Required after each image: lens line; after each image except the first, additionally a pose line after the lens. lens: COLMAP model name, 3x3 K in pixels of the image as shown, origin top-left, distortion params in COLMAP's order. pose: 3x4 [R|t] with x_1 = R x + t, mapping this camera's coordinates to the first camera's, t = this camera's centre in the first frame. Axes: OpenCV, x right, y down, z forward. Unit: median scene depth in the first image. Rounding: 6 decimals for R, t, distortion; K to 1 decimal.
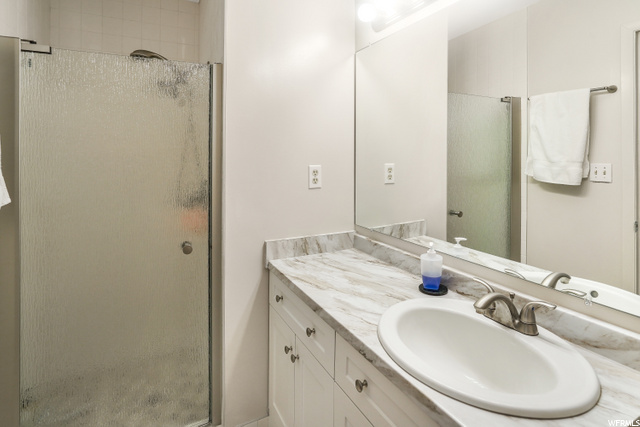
lens RADIAL K [[320.0, 0, 320.7], [0, 320.0, 161.4], [0, 0, 1]] dist [-0.023157, 0.013168]
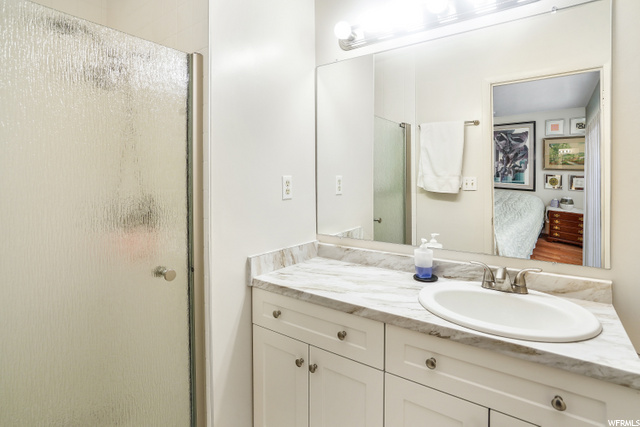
lens RADIAL K [[316.9, 0, 318.7], [0, 316.9, 181.8], [0, 0, 1]] dist [-0.003608, -0.000063]
pose [[0.895983, -0.002146, 0.444082, -0.377257], [0.000994, 0.999996, 0.002827, 0.029166], [-0.444087, -0.002092, 0.895981, 0.087916]]
